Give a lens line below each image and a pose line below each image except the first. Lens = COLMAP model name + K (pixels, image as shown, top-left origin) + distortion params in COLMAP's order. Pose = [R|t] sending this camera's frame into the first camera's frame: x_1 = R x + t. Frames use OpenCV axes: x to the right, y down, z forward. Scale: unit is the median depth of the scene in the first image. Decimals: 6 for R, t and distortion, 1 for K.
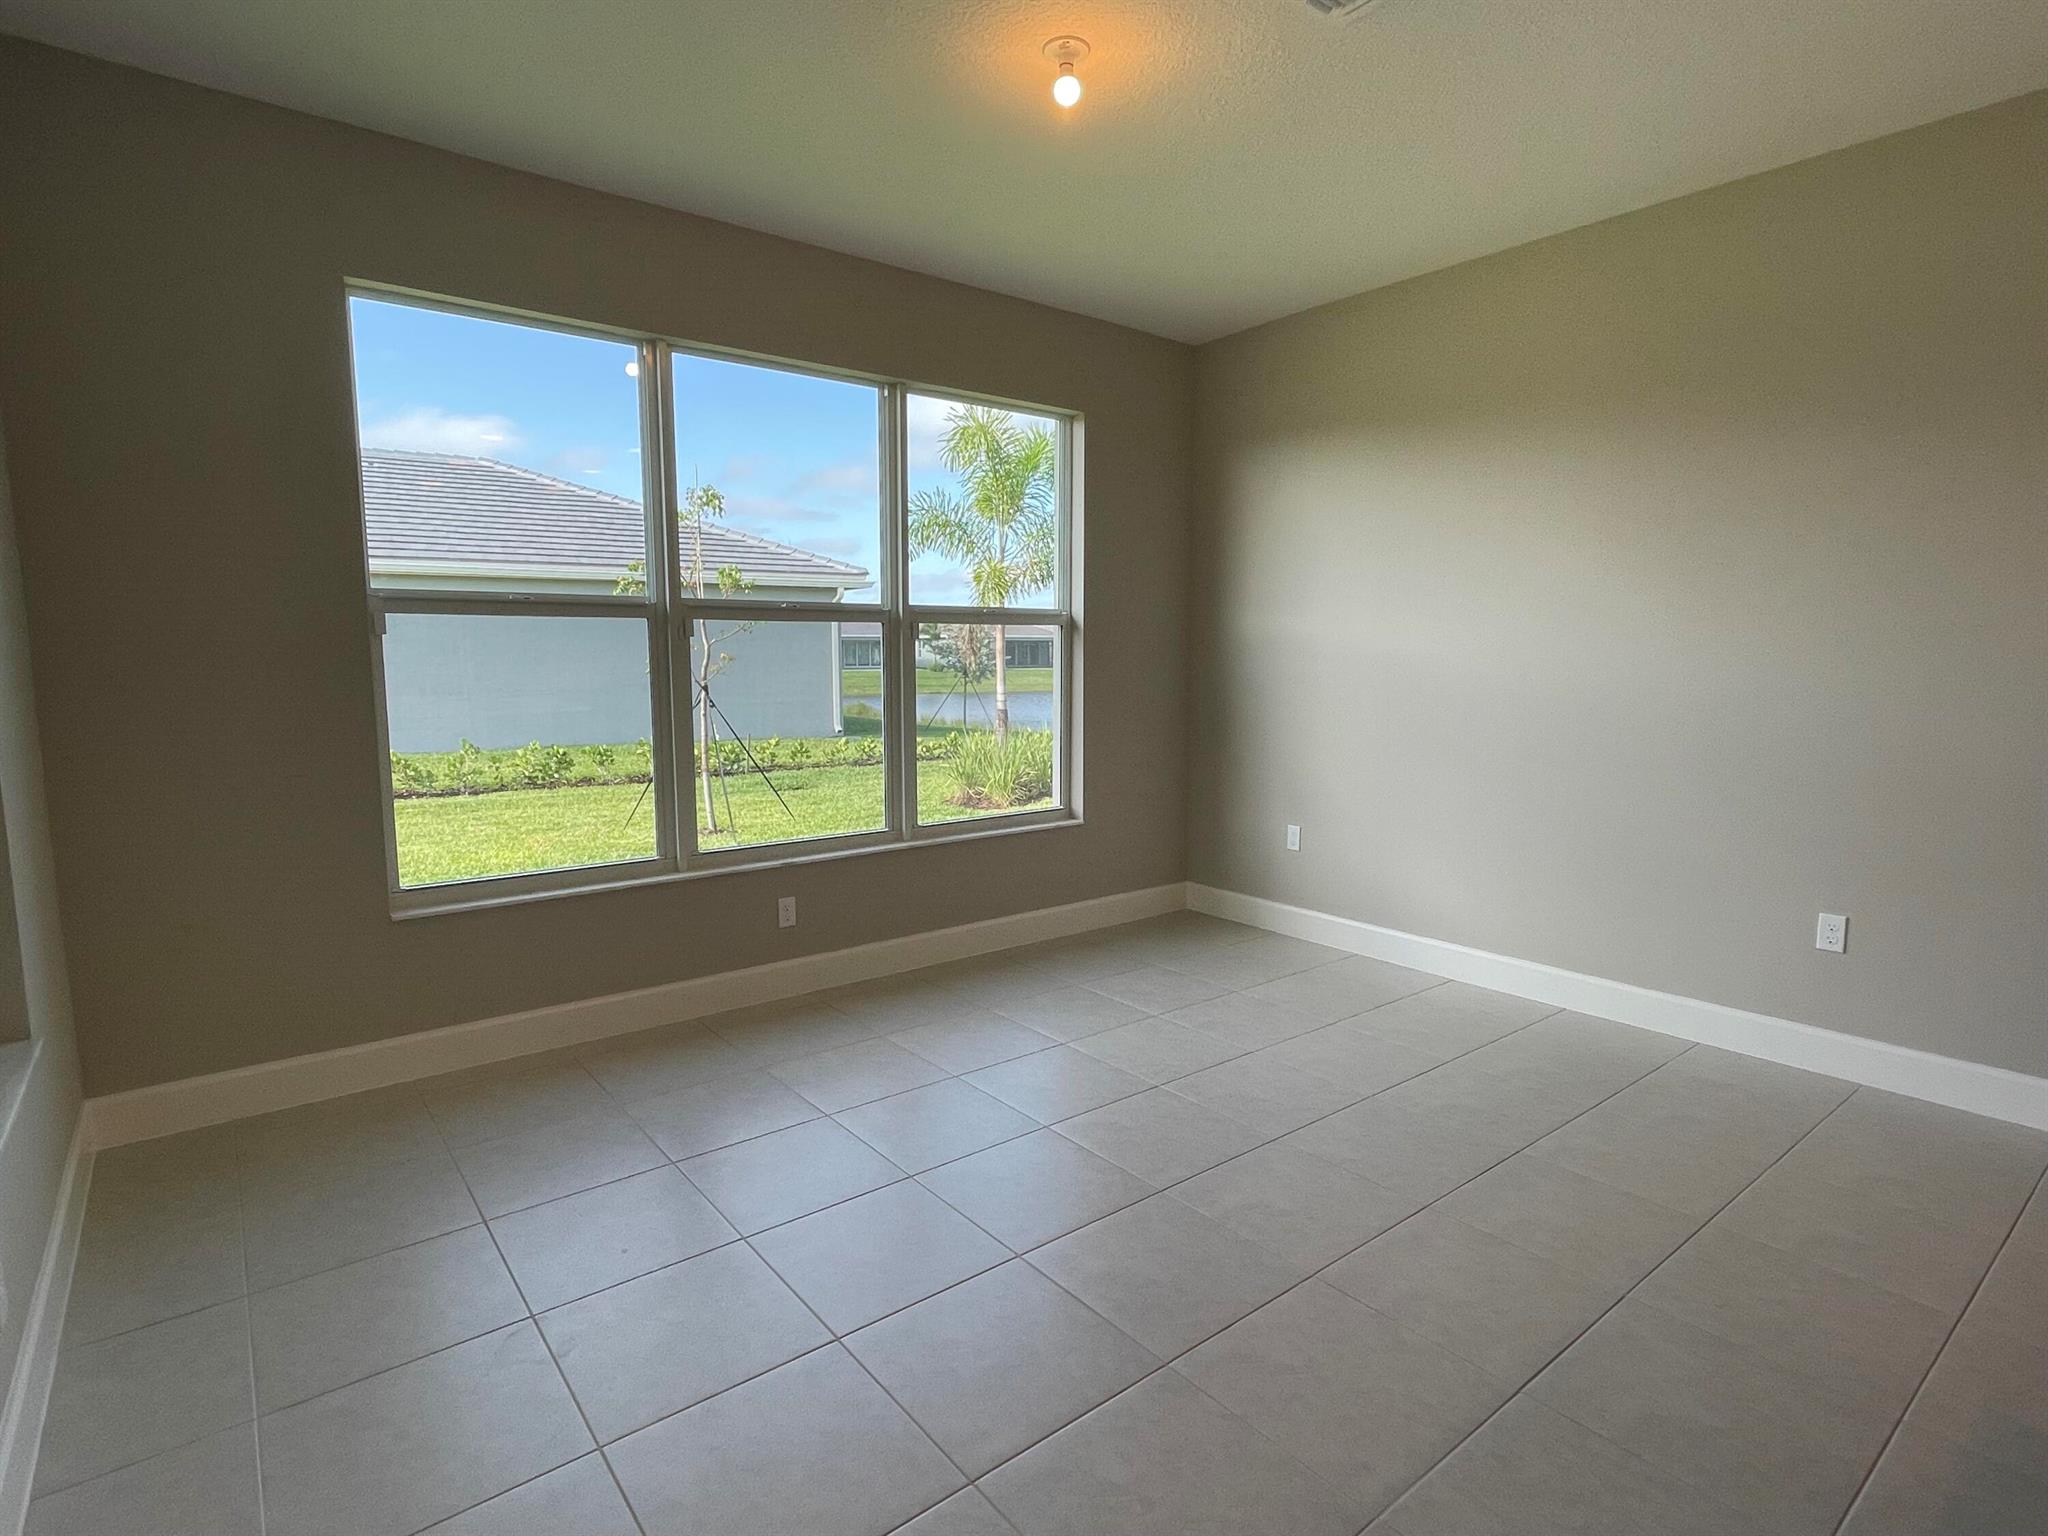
lens RADIAL K [[1048.6, 0, 1026.5], [0, 1048.6, 768.9], [0, 0, 1]] dist [-0.000365, -0.000367]
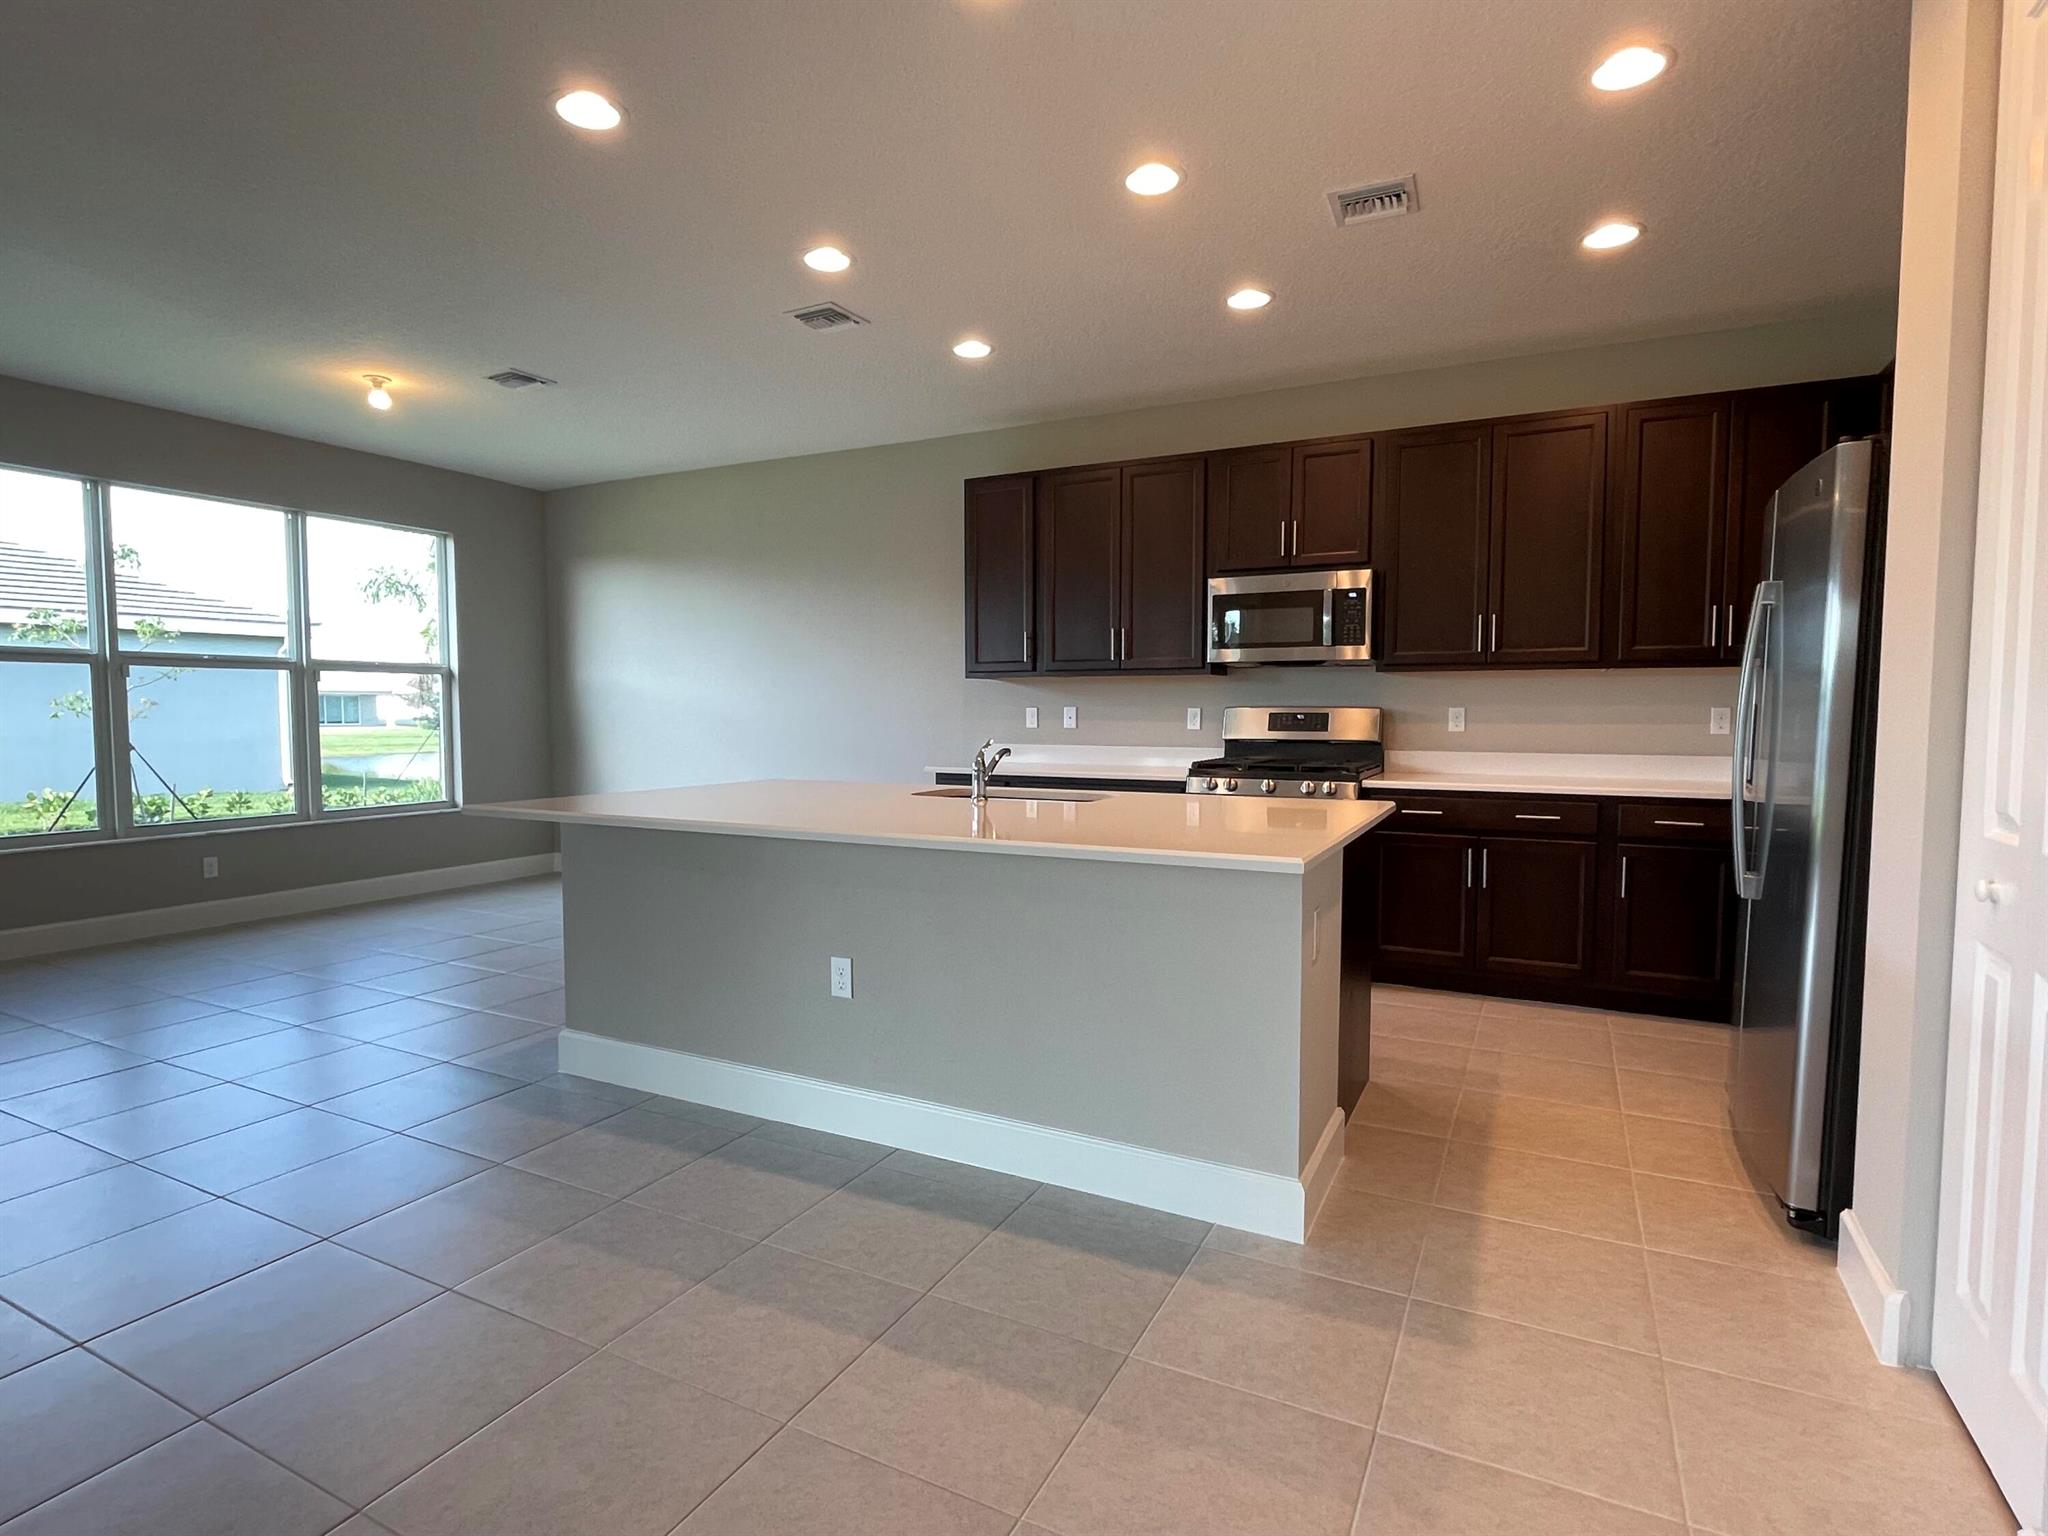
lens RADIAL K [[1048.6, 0, 1027.3], [0, 1048.6, 771.2], [0, 0, 1]] dist [-0.000365, -0.000367]
pose [[0.910238, -0.021595, 0.413522, 0.185995], [0.043378, 0.998117, -0.043360, 0.106084], [-0.411807, 0.057406, 0.909461, -0.724279]]
